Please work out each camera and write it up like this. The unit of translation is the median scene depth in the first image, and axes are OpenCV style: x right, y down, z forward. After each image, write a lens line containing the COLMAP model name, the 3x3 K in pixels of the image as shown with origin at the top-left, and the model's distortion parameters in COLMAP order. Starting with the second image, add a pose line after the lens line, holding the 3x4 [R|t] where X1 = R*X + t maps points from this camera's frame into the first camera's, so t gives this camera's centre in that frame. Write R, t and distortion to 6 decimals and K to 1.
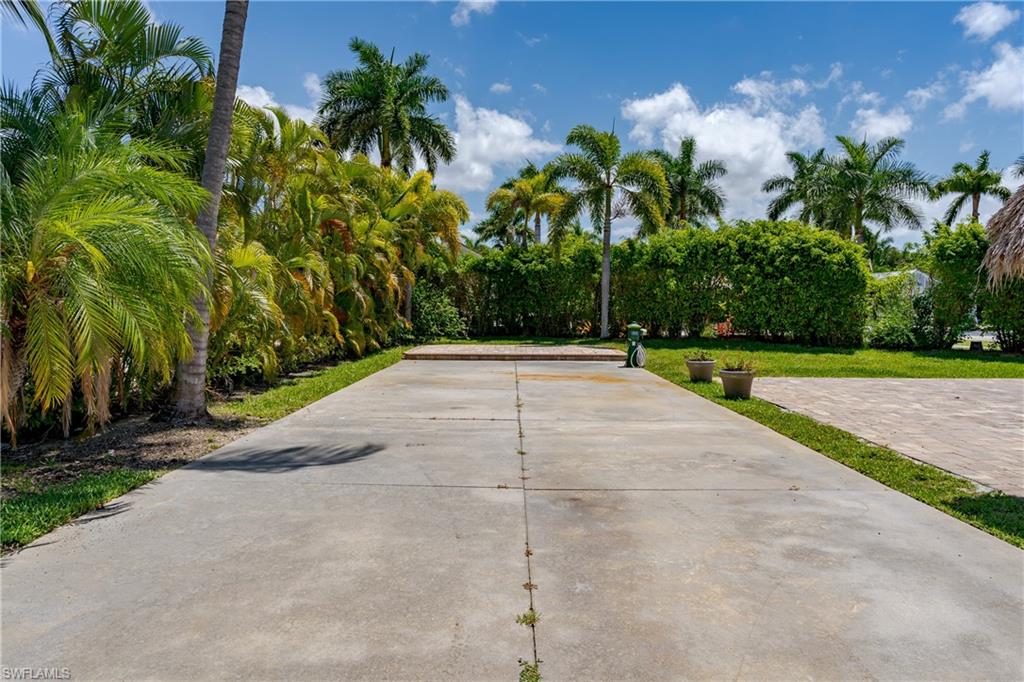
lens RADIAL K [[637.8, 0, 509.5], [0, 637.8, 318.7], [0, 0, 1]] dist [-0.010900, -0.002681]
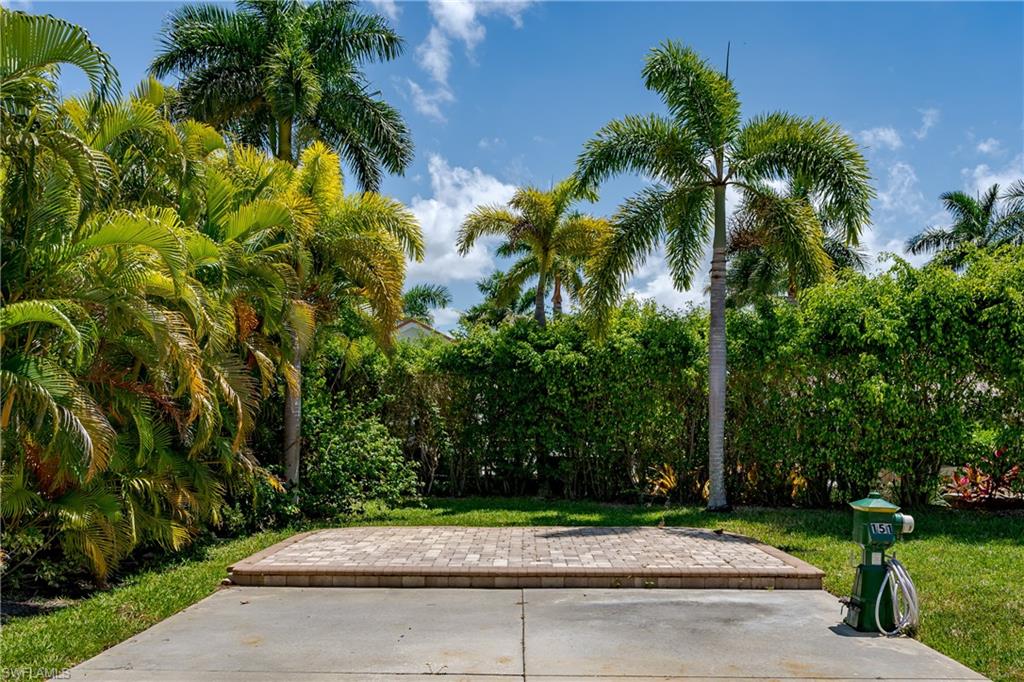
lens RADIAL K [[838.1, 0, 504.9], [0, 838.1, 381.8], [0, 0, 1]] dist [-0.004980, 0.000395]
pose [[0.999931, -0.003728, -0.011152, 0.003922], [0.002848, 0.996956, -0.077909, -0.014747], [0.011409, 0.077872, 0.996898, 0.416749]]
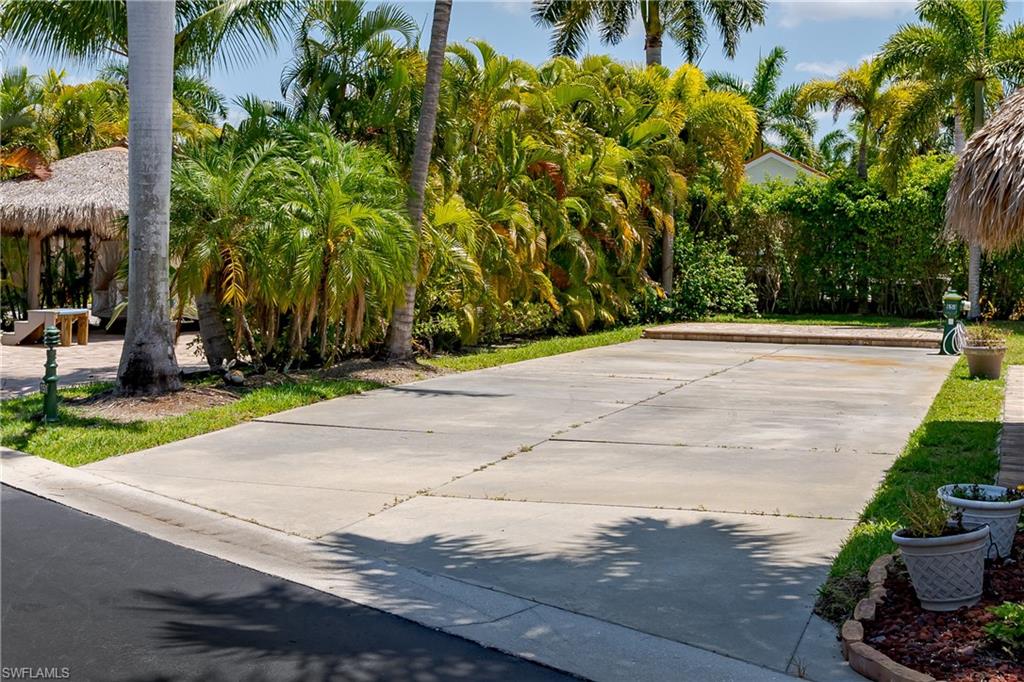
lens RADIAL K [[1357.9, 0, 529.0], [0, 1357.9, 273.4], [0, 0, 1]] dist [-0.008434, 0.000000]
pose [[0.946286, 0.010868, -0.323147, 0.179035], [-0.014766, 0.999845, -0.009616, 0.005243], [0.322992, 0.013871, 0.946300, -0.437103]]
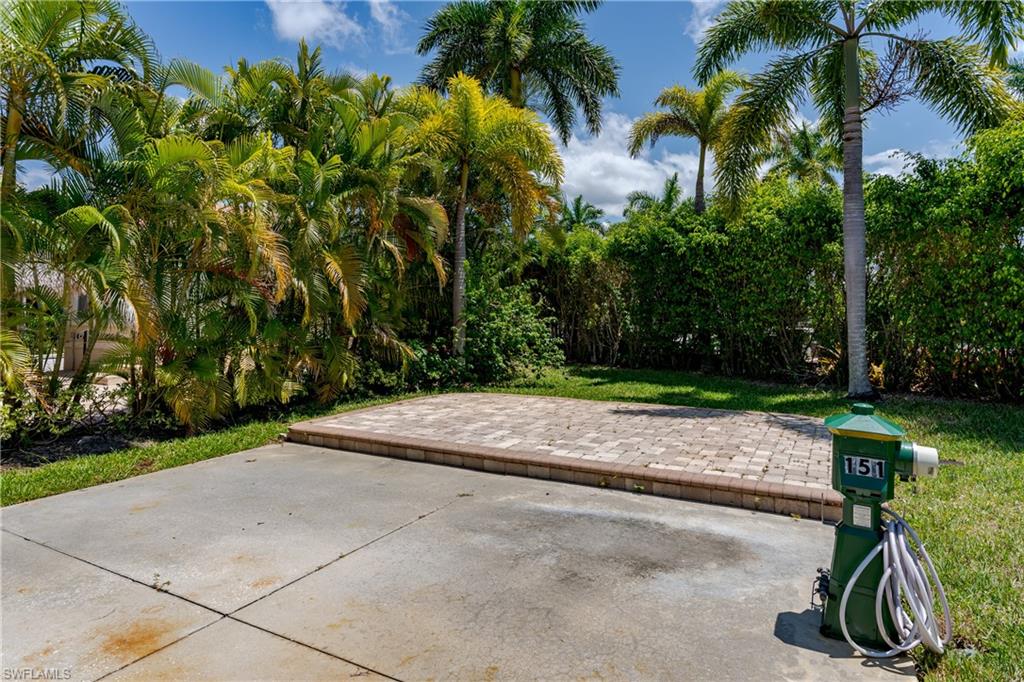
lens RADIAL K [[600.4, 0, 509.7], [0, 600.4, 268.9], [0, 0, 1]] dist [0.011277, -0.000527]
pose [[0.888495, -0.035874, -0.457482, 0.139437], [-0.006481, 0.995859, -0.090678, -0.015067], [0.458841, 0.083532, 0.884583, 0.583385]]
